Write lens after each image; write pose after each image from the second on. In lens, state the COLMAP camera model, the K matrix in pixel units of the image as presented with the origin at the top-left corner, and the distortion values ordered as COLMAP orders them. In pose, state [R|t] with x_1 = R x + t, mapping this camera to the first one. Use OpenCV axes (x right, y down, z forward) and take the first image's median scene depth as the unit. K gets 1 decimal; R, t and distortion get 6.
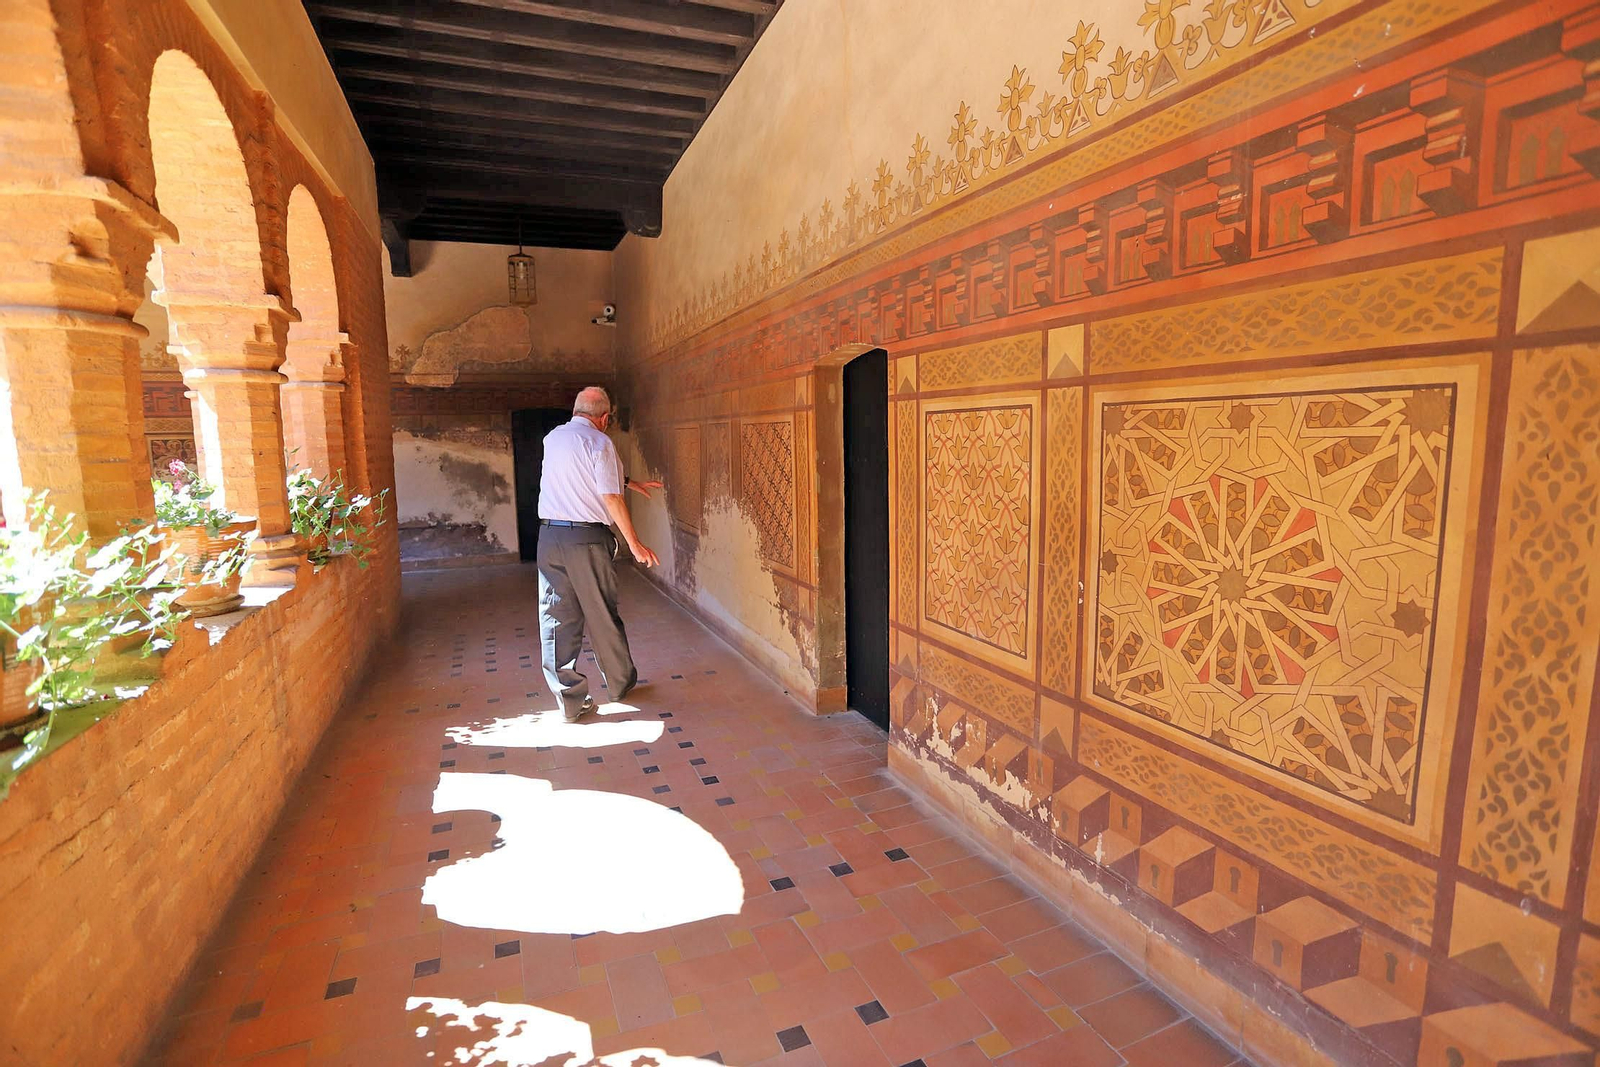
lens RADIAL K [[793.5, 0, 804.4], [0, 793.5, 541.8], [0, 0, 1]] dist [-0.079168, 0.032951]
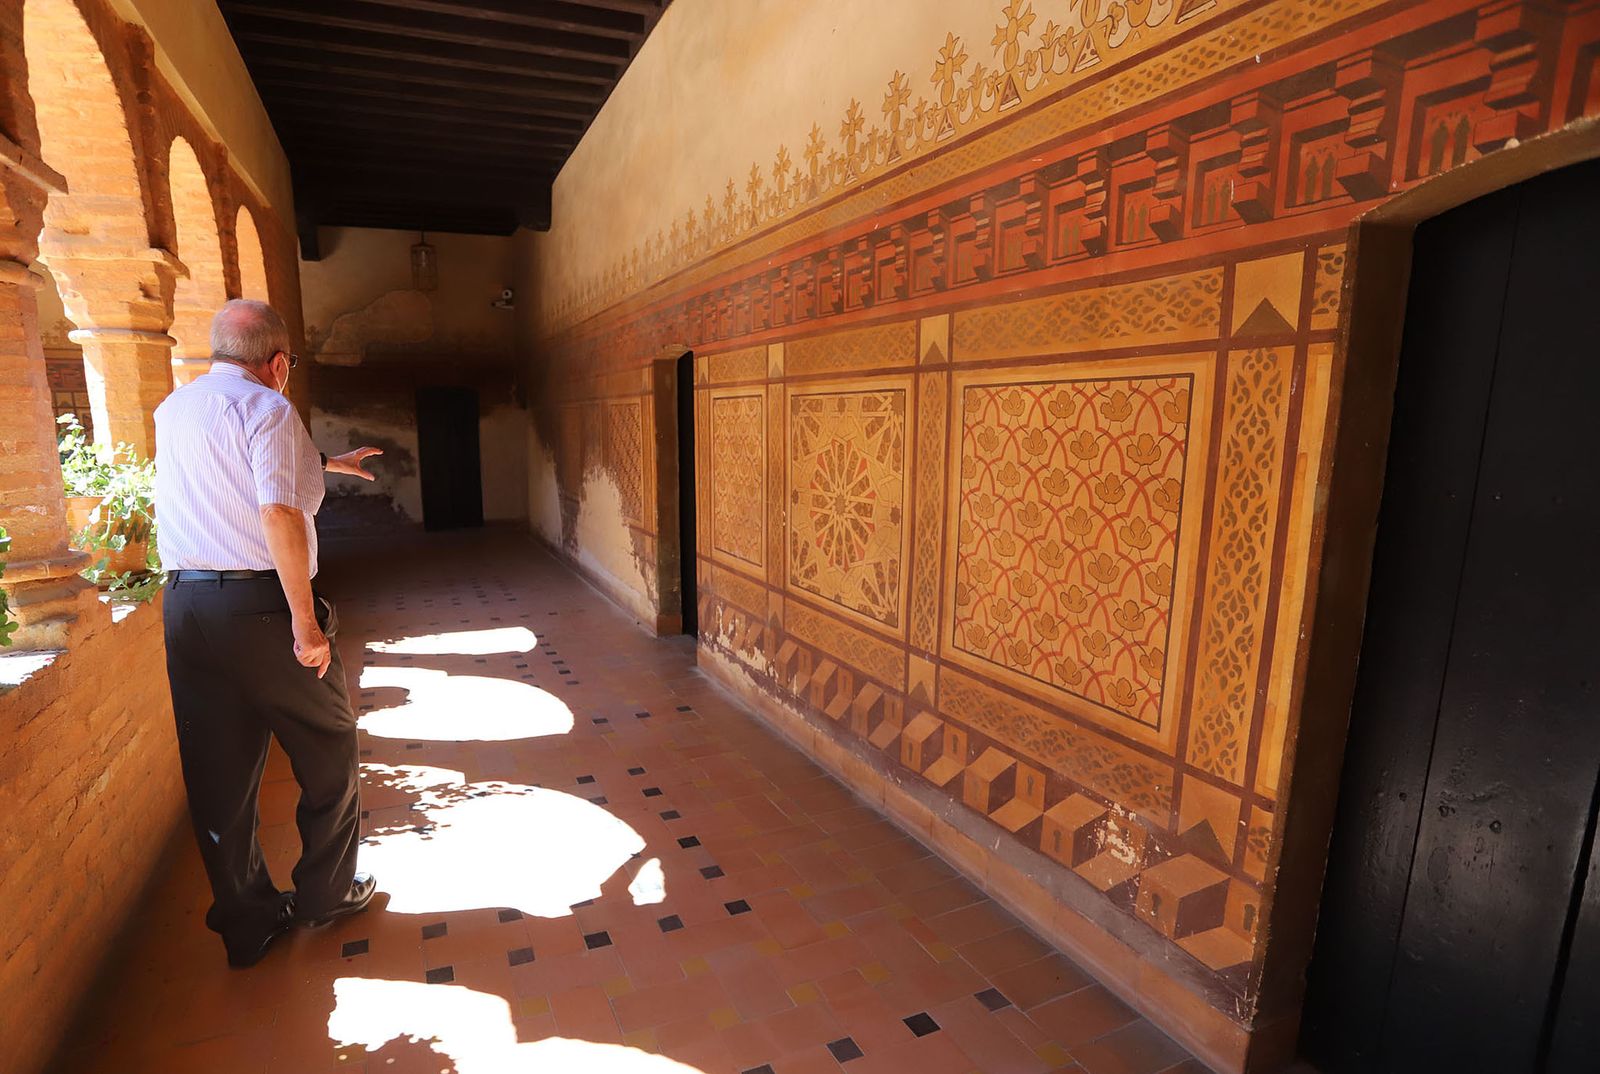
lens RADIAL K [[882.6, 0, 756.8], [0, 882.6, 594.0], [0, 0, 1]] dist [-0.095158, 0.048712]
pose [[0.999815, 0.011767, 0.015185, 0.219459], [-0.012749, 0.997722, 0.066238, 0.078874], [-0.014371, -0.066419, 0.997688, -0.585733]]
